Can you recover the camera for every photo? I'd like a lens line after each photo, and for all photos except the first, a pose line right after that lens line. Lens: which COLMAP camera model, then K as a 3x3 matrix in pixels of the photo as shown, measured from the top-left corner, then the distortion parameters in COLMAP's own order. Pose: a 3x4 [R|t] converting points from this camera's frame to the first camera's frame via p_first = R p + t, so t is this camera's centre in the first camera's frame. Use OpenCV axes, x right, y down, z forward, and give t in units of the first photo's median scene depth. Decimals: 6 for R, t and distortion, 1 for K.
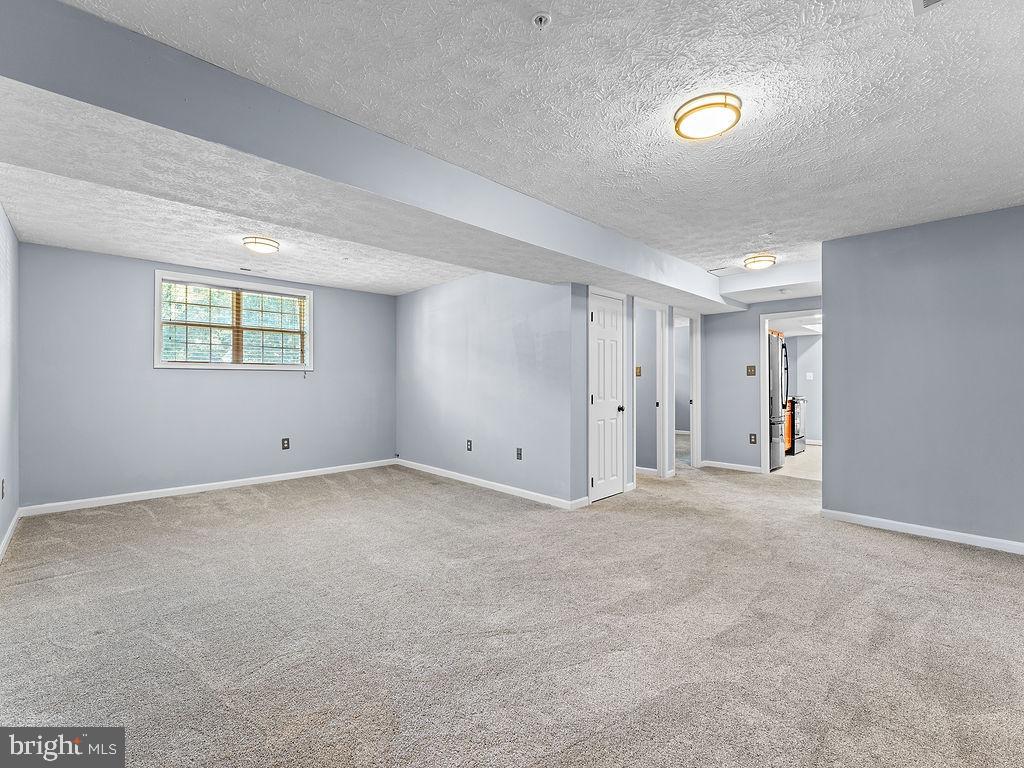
lens RADIAL K [[443.4, 0, 512.9], [0, 443.4, 375.5], [0, 0, 1]] dist [-0.001984, -0.000065]
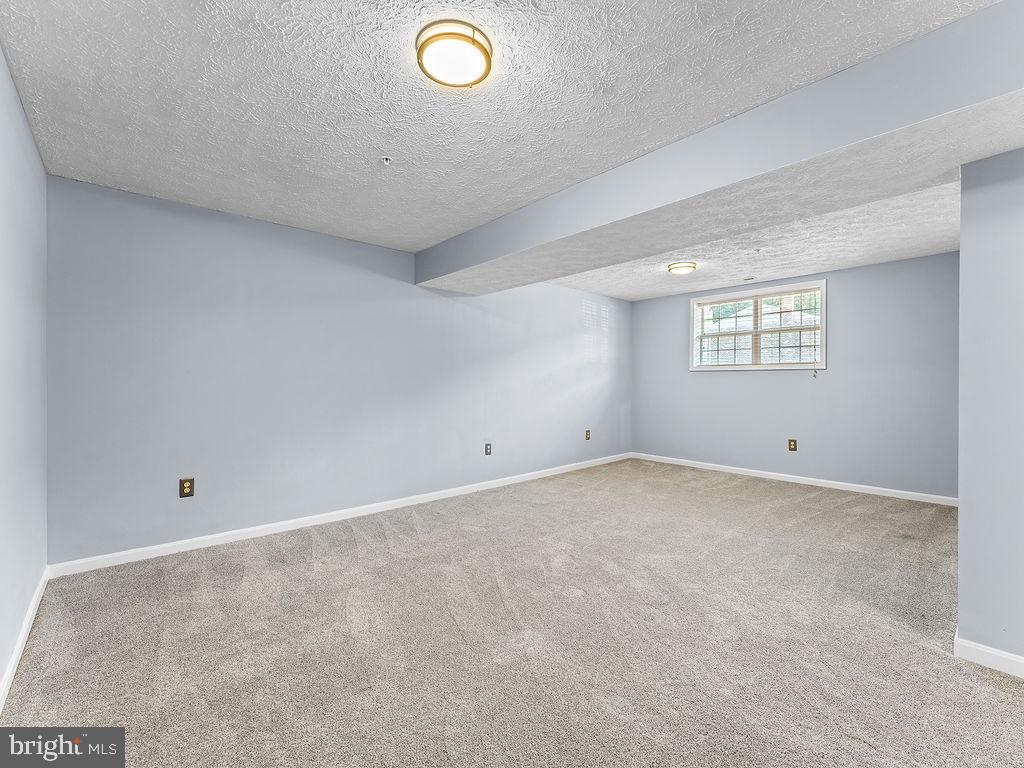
lens RADIAL K [[443.4, 0, 512.9], [0, 443.4, 375.5], [0, 0, 1]] dist [-0.001984, -0.000065]
pose [[-0.038195, -0.010612, -0.999214, 0.496753], [0.005488, 0.999926, -0.010830, 0.008137], [0.999255, -0.005897, -0.038134, 0.444430]]
